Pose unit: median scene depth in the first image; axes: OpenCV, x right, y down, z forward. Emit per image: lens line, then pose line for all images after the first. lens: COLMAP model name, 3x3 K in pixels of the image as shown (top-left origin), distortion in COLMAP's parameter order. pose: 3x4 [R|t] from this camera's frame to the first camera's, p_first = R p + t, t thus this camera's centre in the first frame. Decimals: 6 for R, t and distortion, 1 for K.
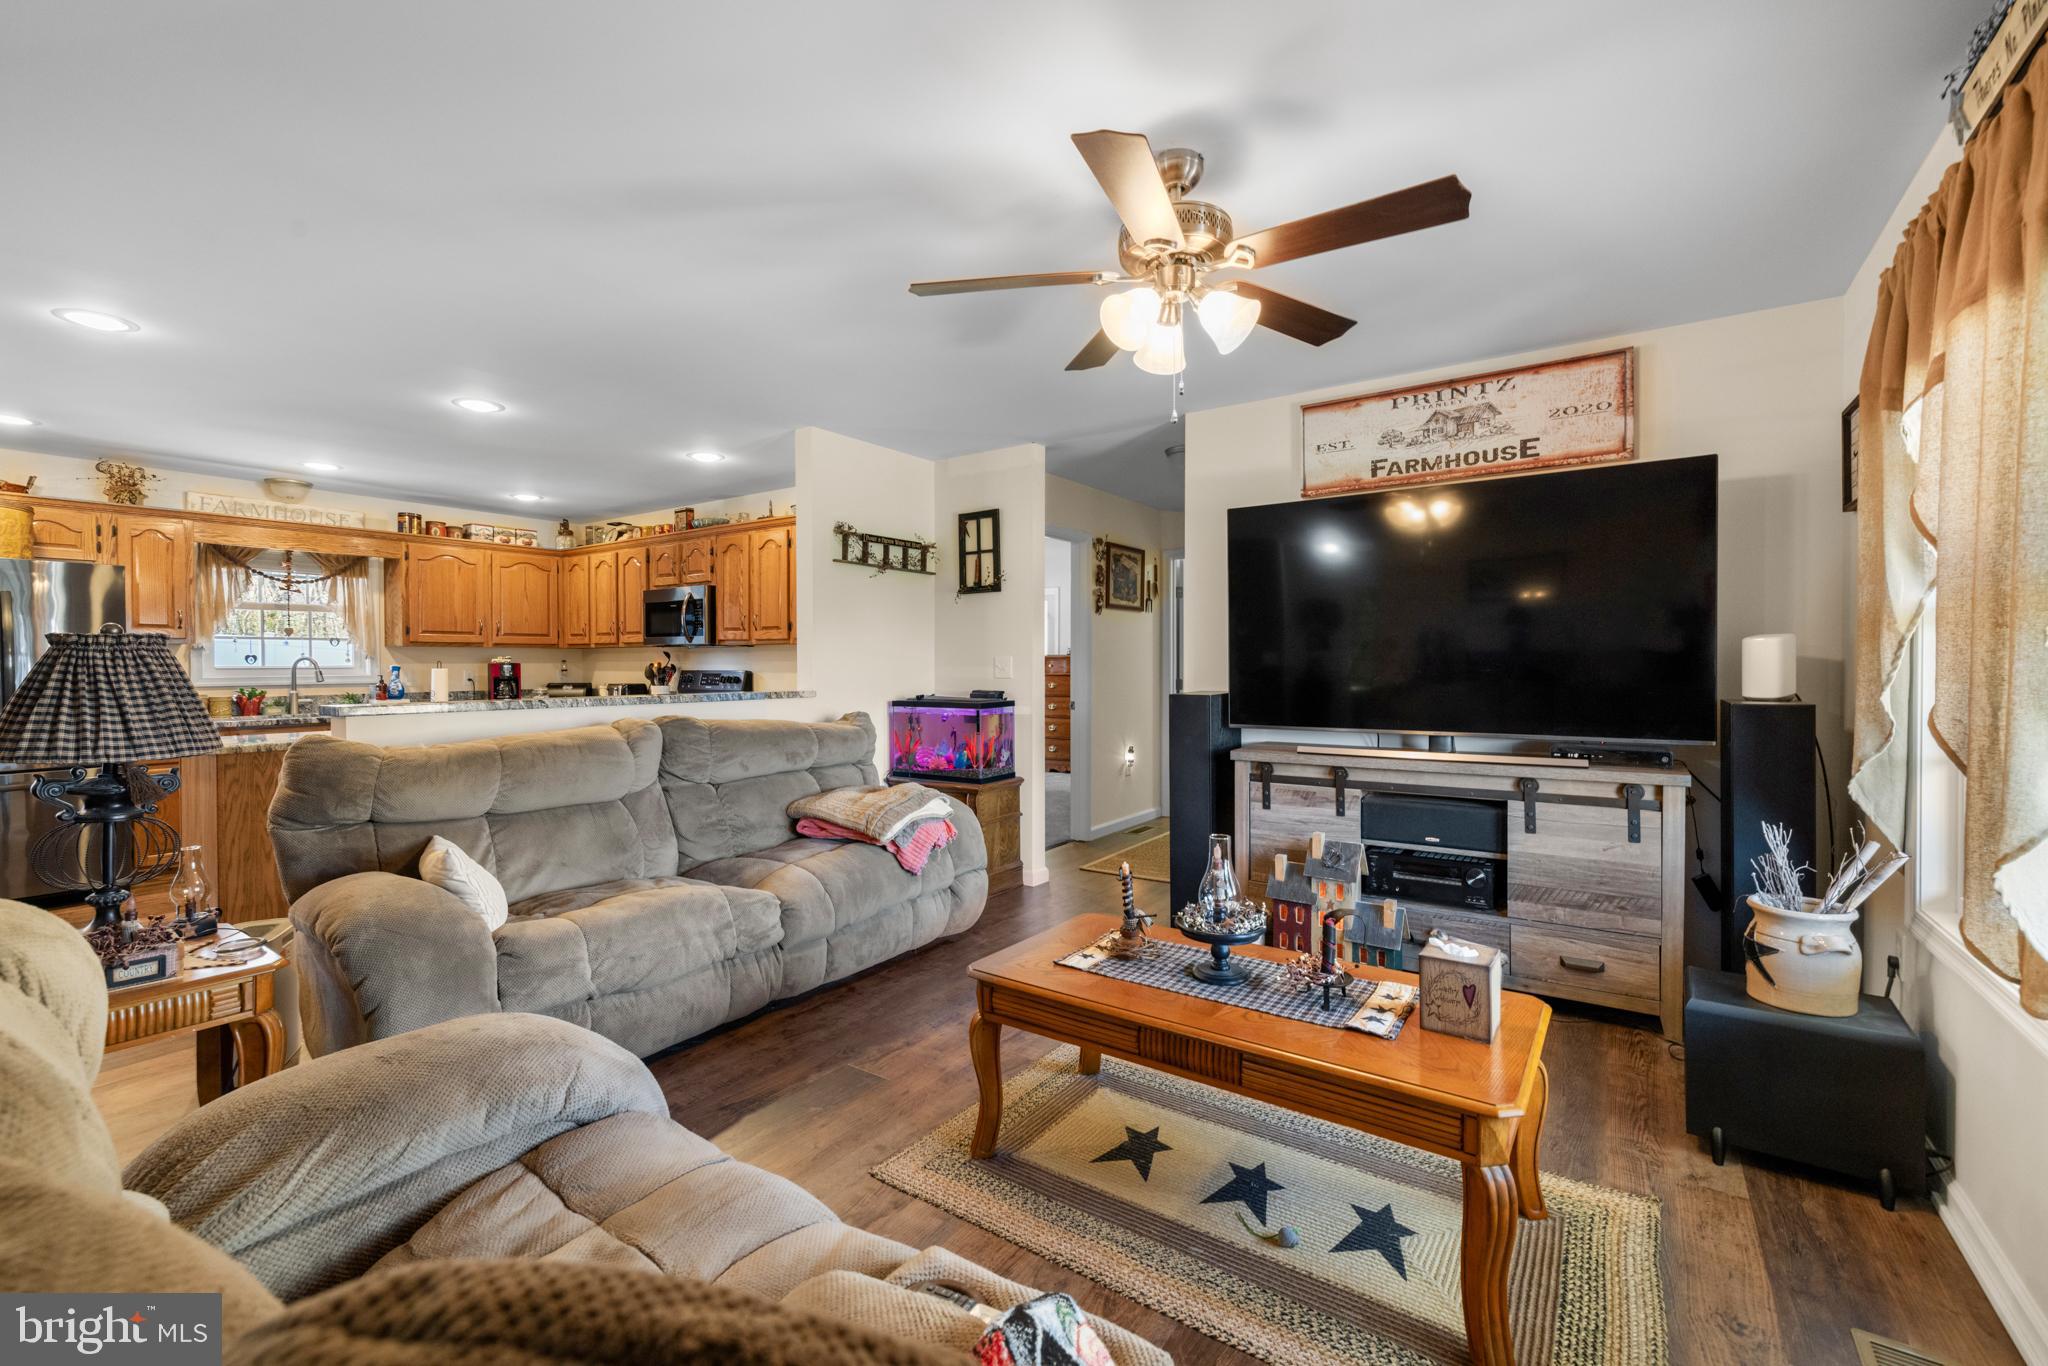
lens RADIAL K [[854.6, 0, 1027.9], [0, 854.6, 673.9], [0, 0, 1]] dist [0.001149, -0.000602]
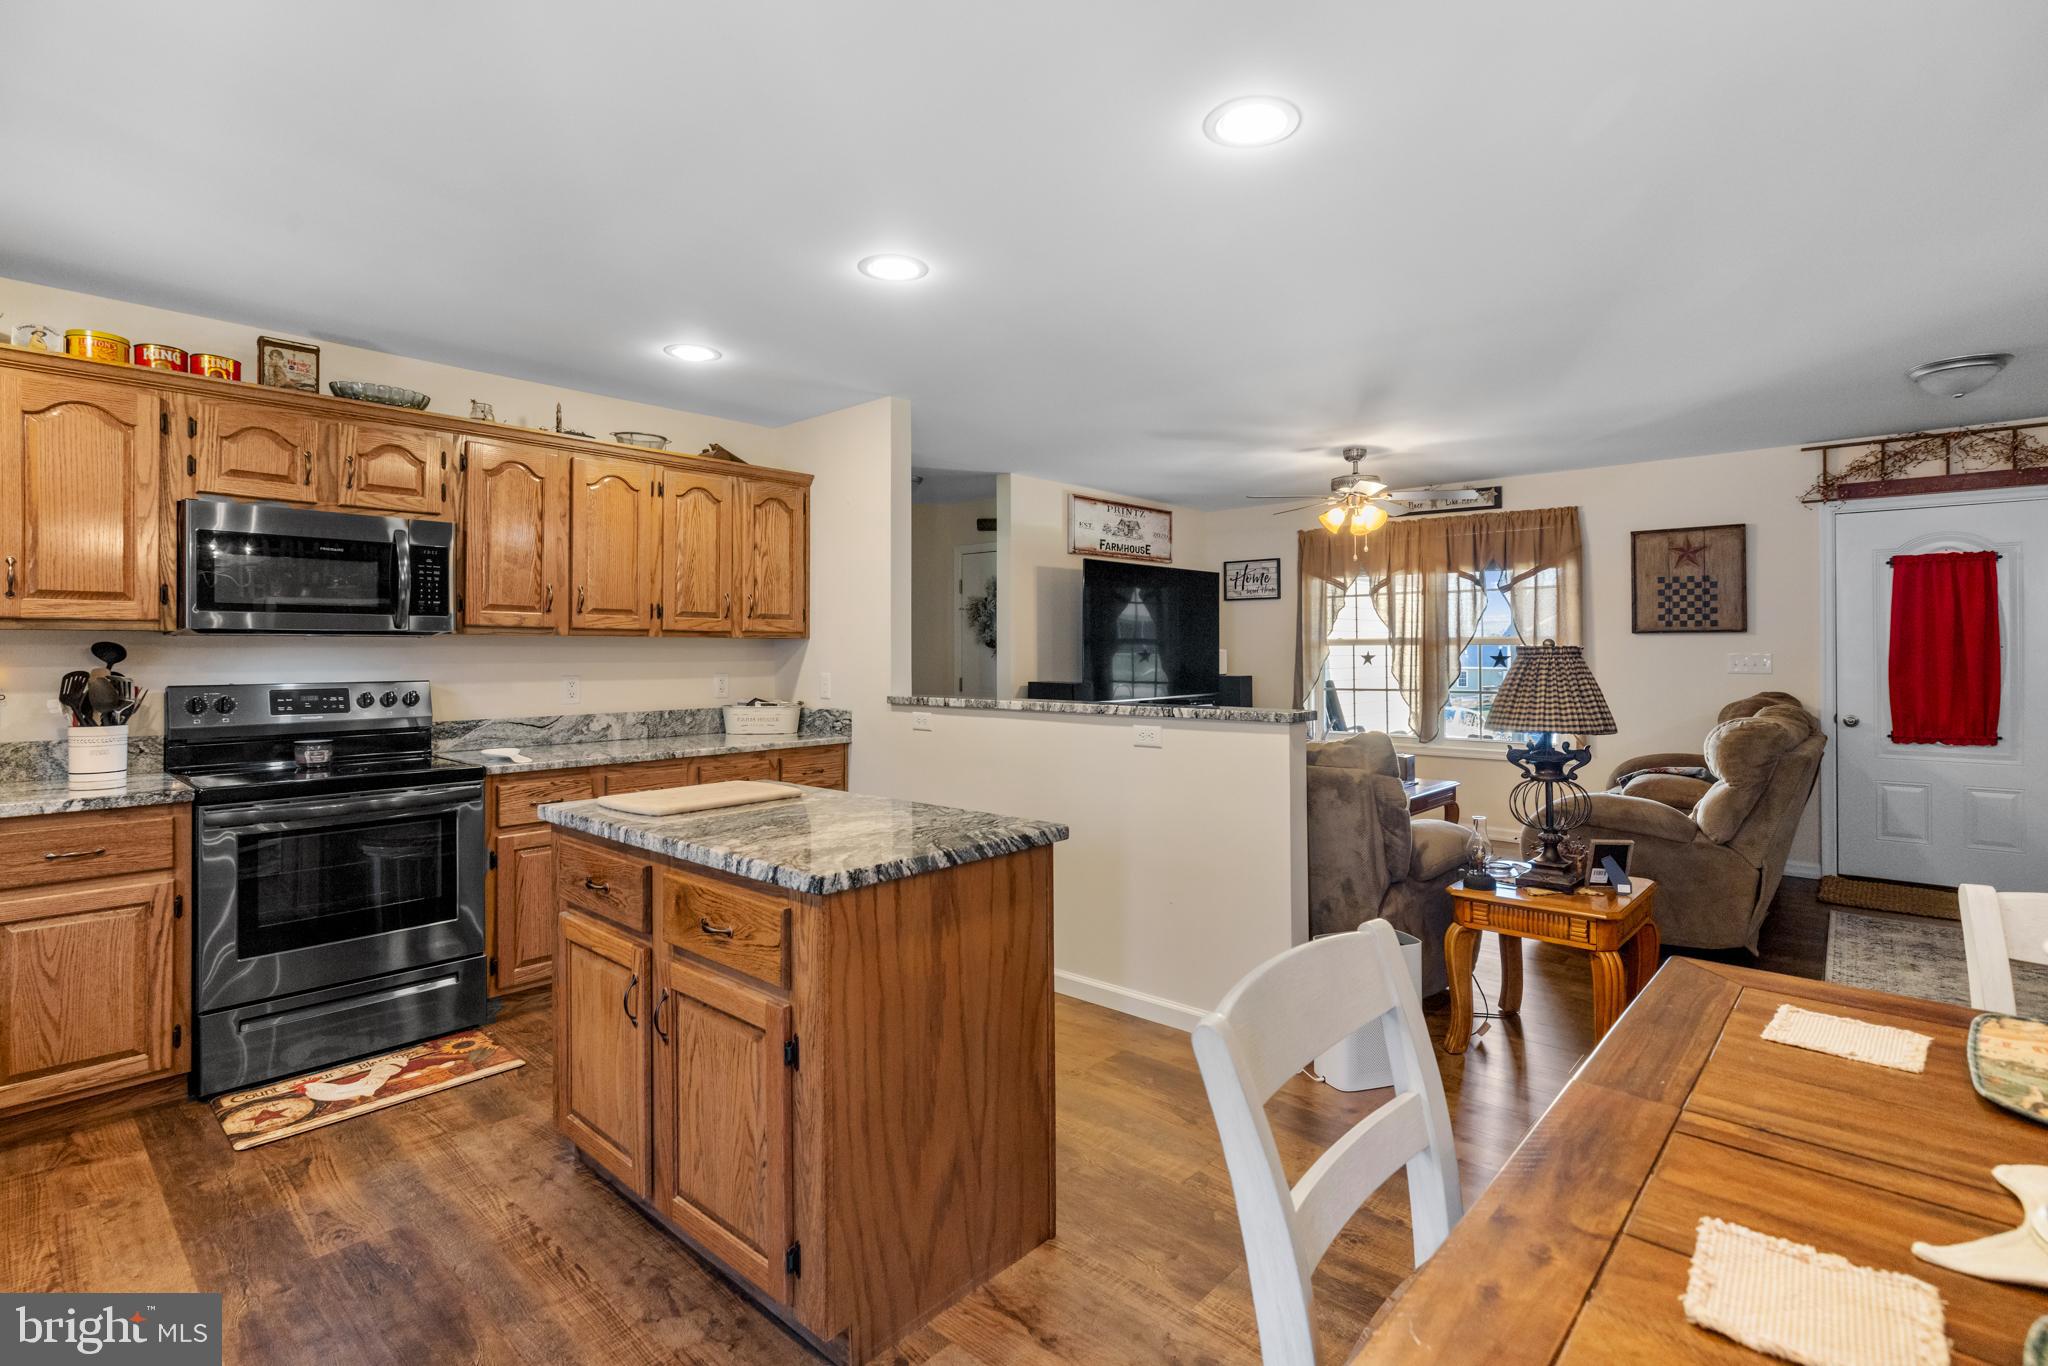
lens RADIAL K [[975.9, 0, 1049.1], [0, 975.9, 641.7], [0, 0, 1]] dist [-0.006262, -0.000460]
pose [[0.118981, 0.013941, 0.992799, -1.013083], [0.013768, 0.999782, -0.015689, -0.015083], [-0.992801, 0.015535, 0.118763, 0.597877]]
